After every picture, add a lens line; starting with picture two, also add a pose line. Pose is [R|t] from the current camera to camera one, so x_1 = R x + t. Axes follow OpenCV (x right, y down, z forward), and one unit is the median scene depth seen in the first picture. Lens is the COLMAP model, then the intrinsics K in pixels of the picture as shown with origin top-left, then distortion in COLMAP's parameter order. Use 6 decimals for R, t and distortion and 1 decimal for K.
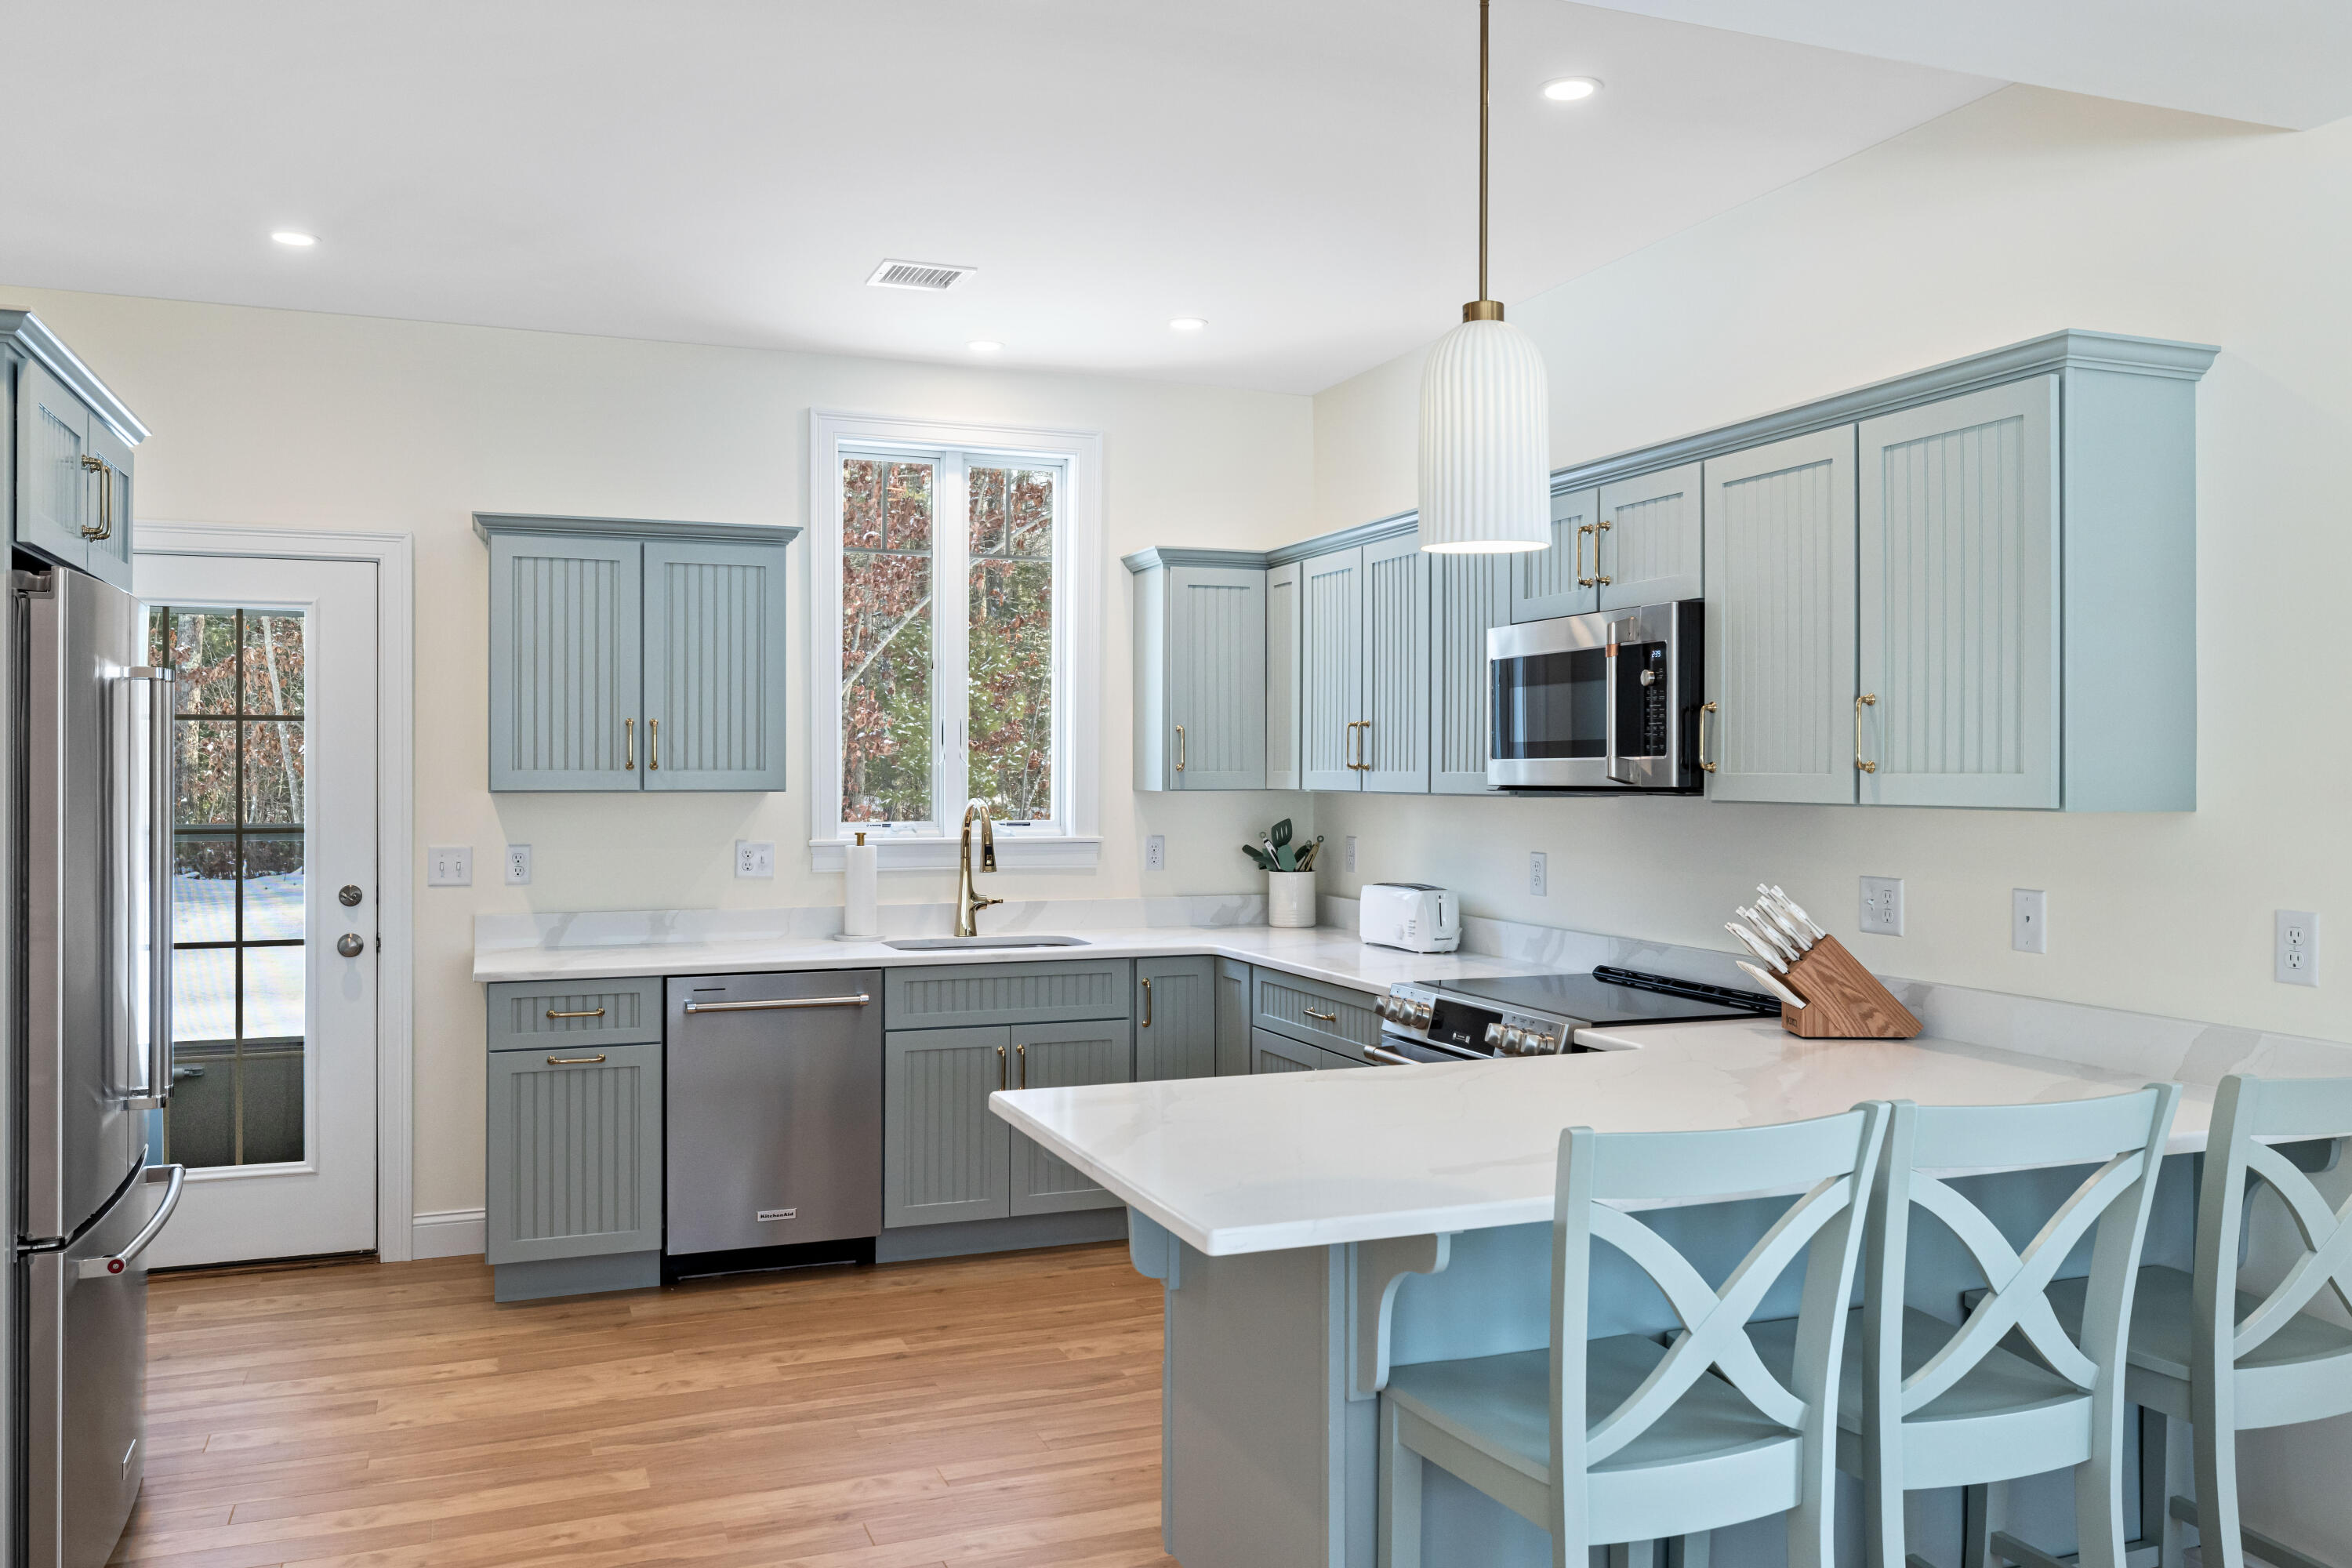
lens RADIAL K [[1778.7, 0, 1169.0], [0, 1778.7, 777.2], [0, 0, 1]] dist [-0.004901, -0.003297]
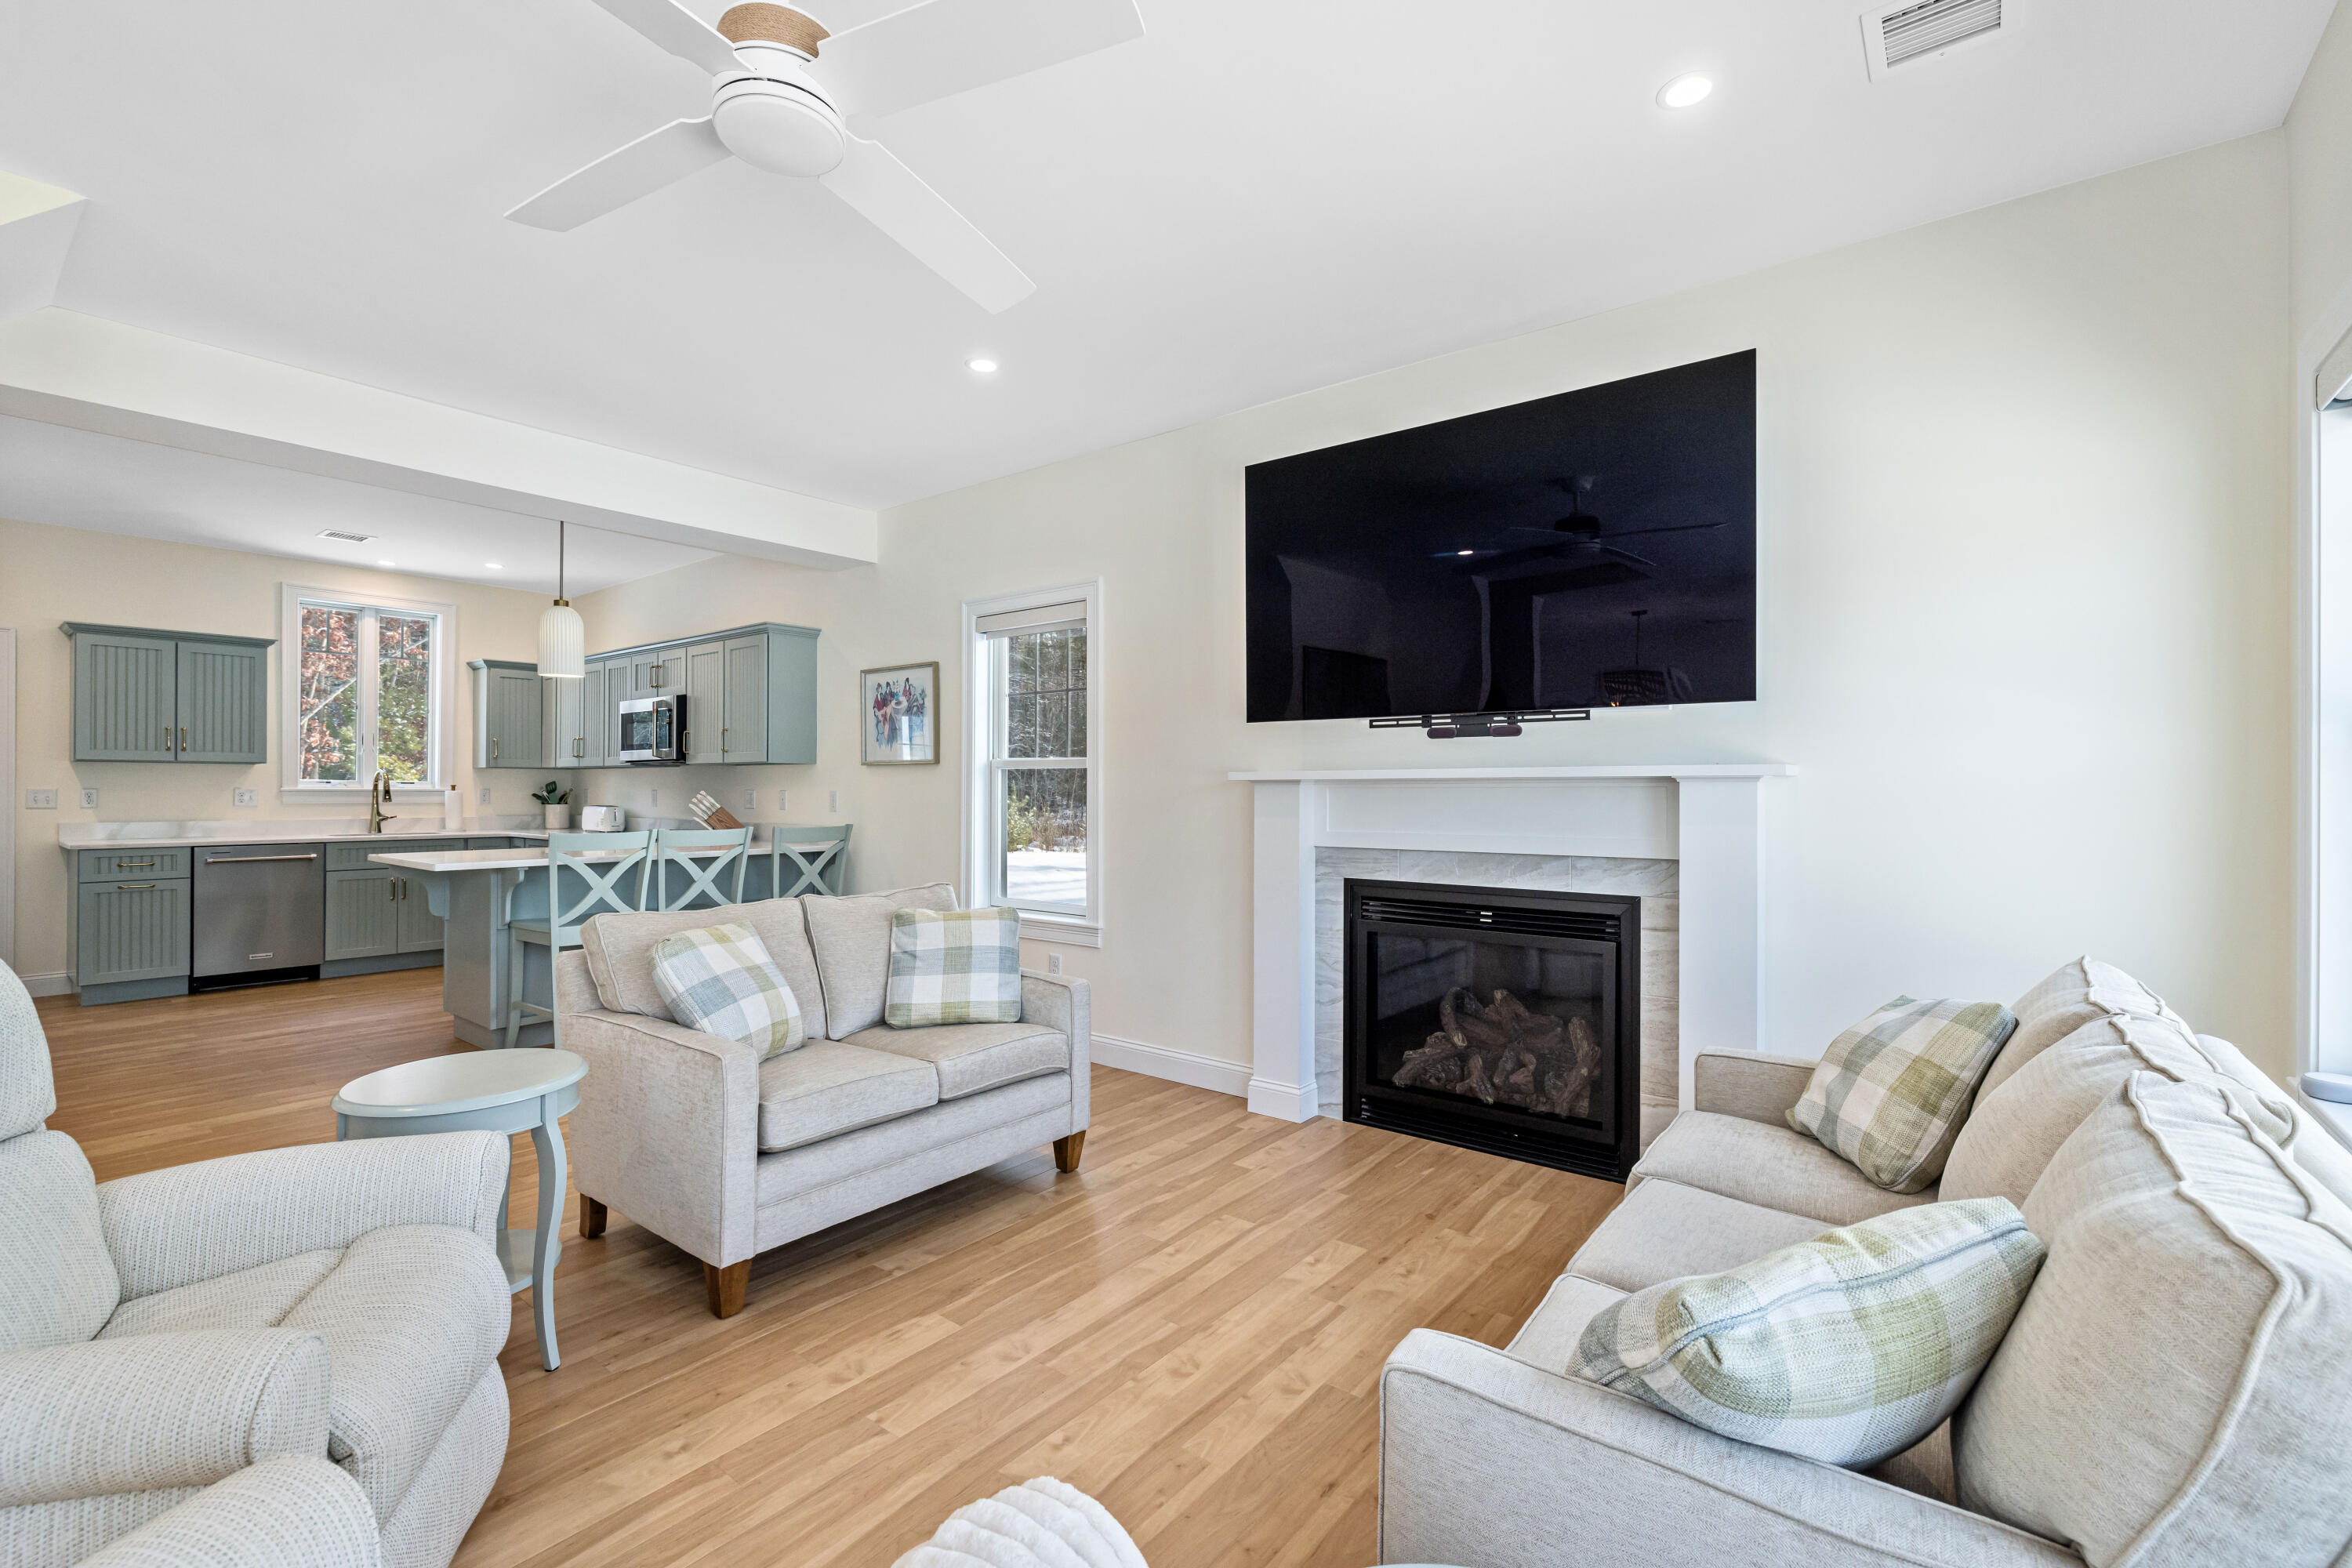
lens RADIAL K [[1020.1, 0, 1178.1], [0, 1020.1, 785.0], [0, 0, 1]] dist [-0.004085, 0.001357]
pose [[0.860866, 0.003656, 0.508819, 0.113207], [-0.000202, 0.999977, -0.006844, 0.045958], [-0.508832, 0.005789, 0.860846, -0.657168]]
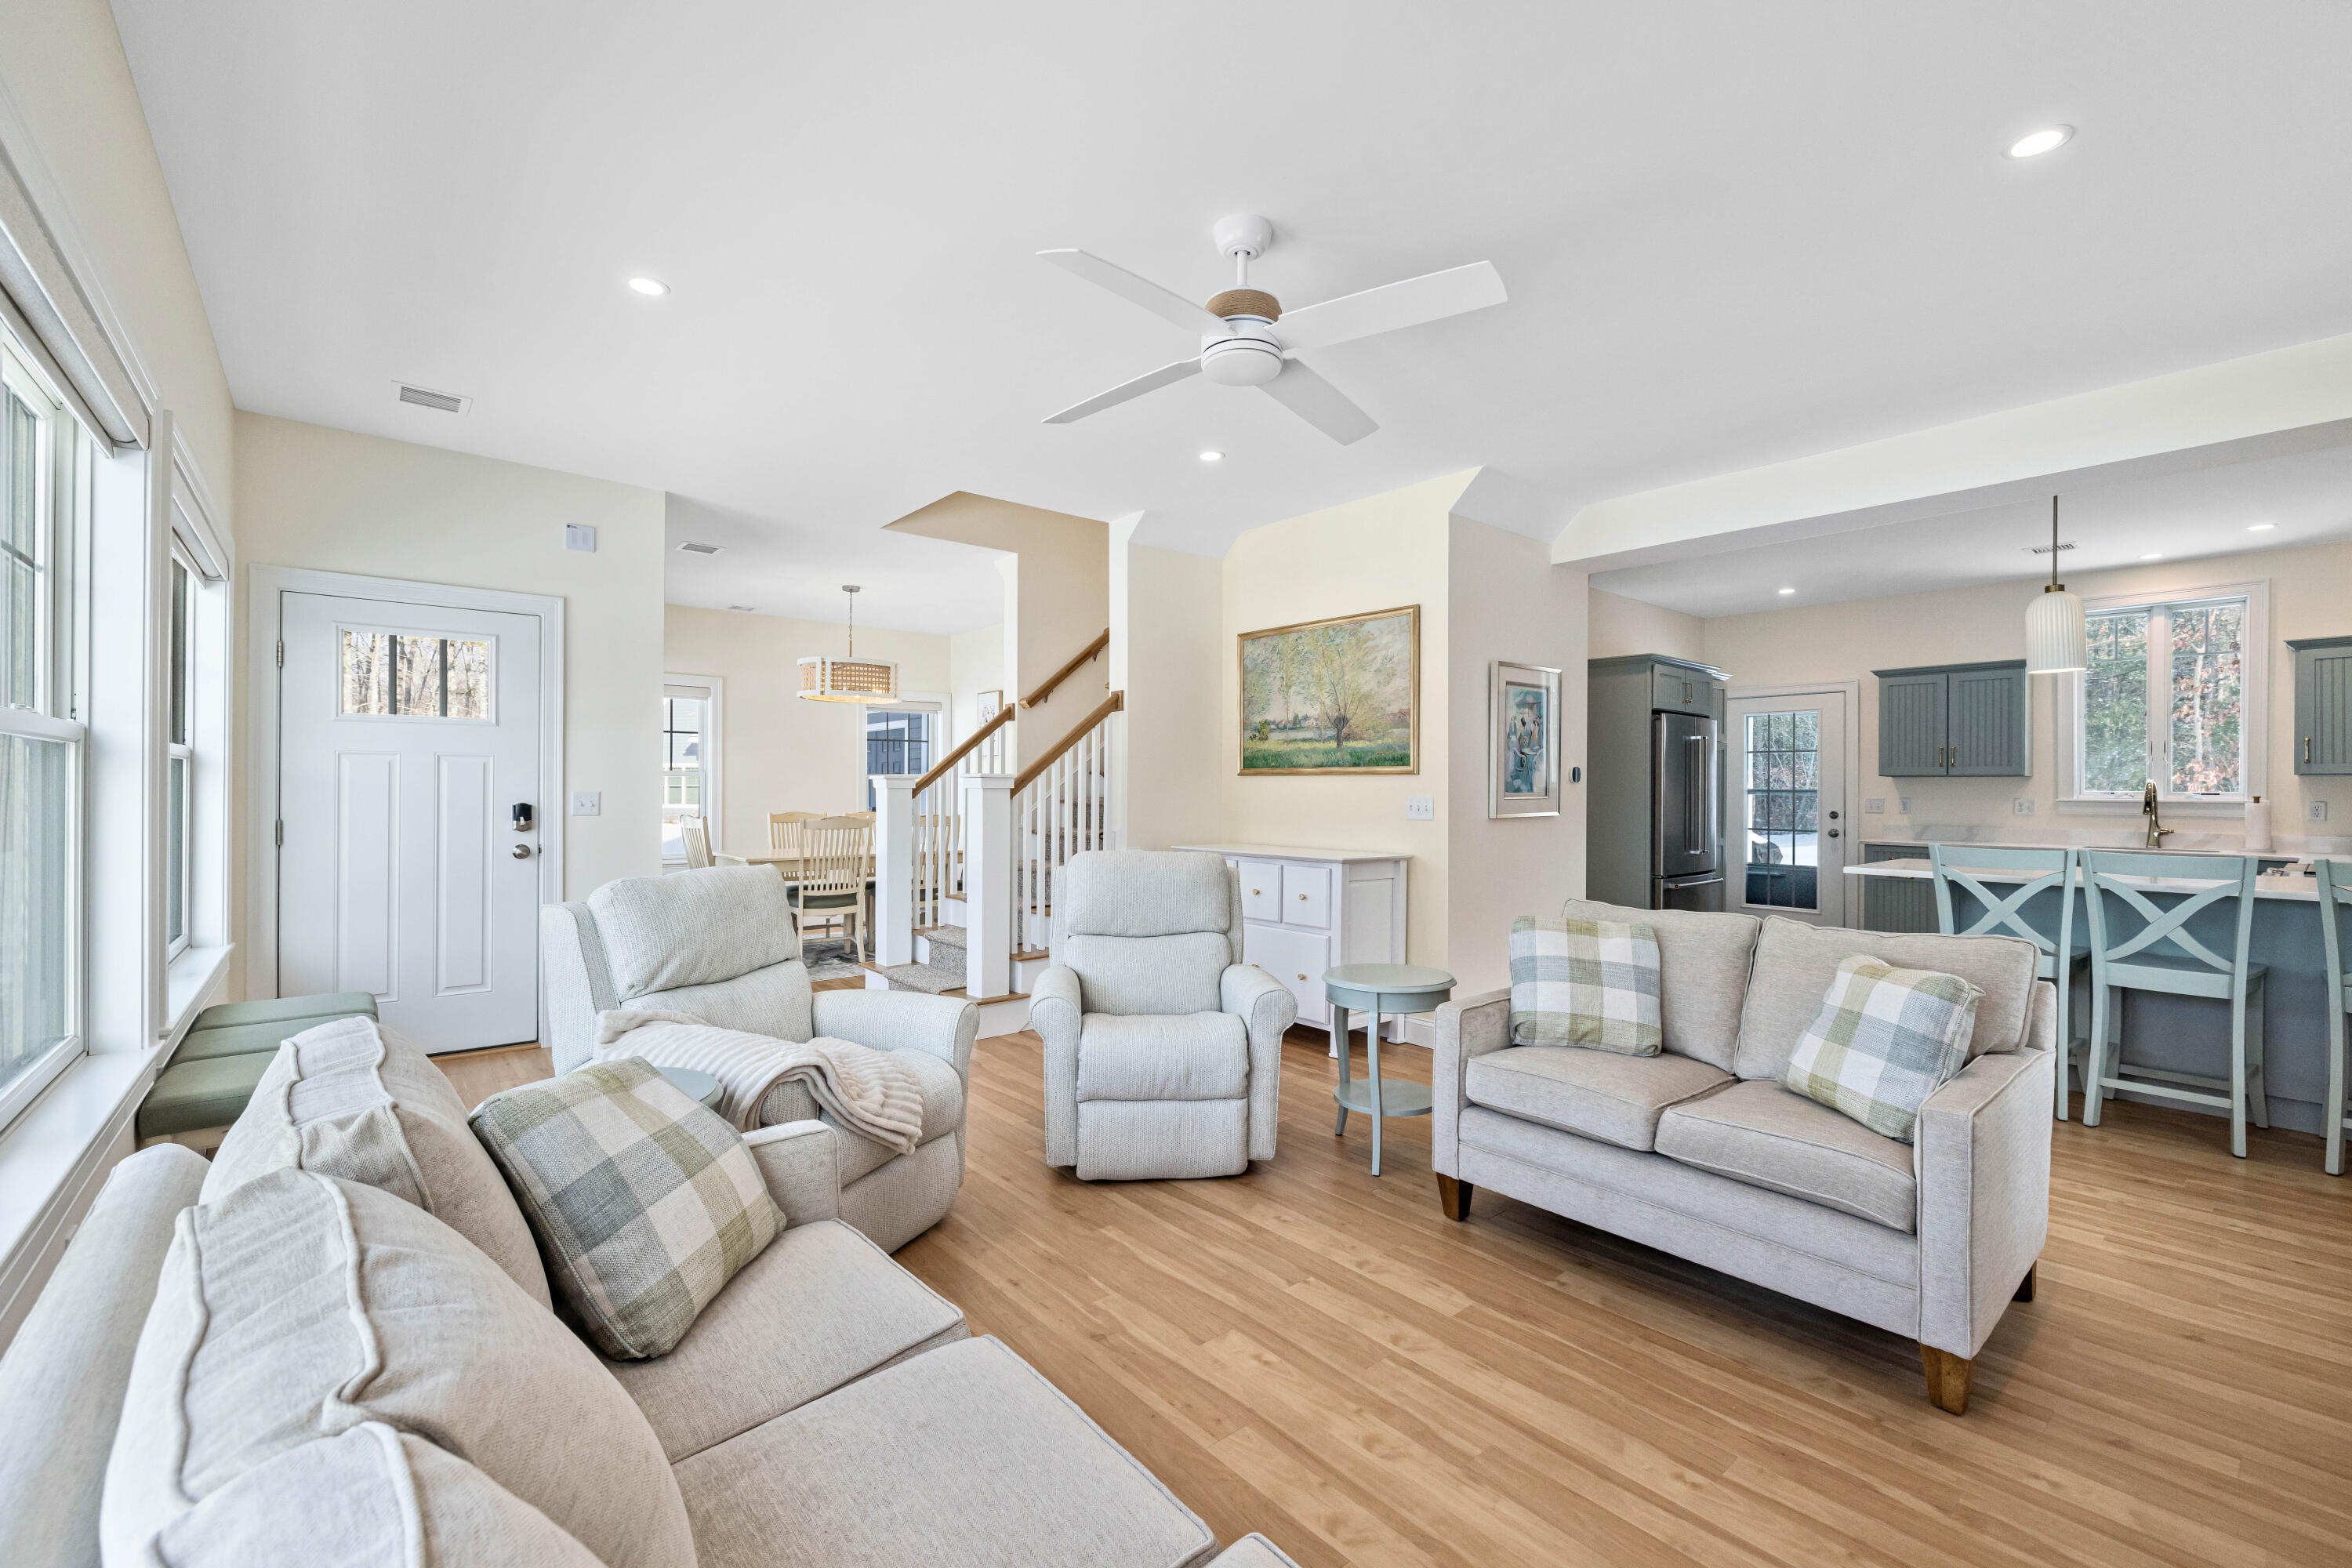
lens RADIAL K [[995.8, 0, 1180.9], [0, 995.8, 783.4], [0, 0, 1]] dist [-0.002608, 0.000115]
pose [[0.328181, -0.003327, -0.944609, 0.688555], [-0.010863, 0.999914, -0.007295, 0.043402], [0.944552, 0.012655, 0.328117, -0.476213]]
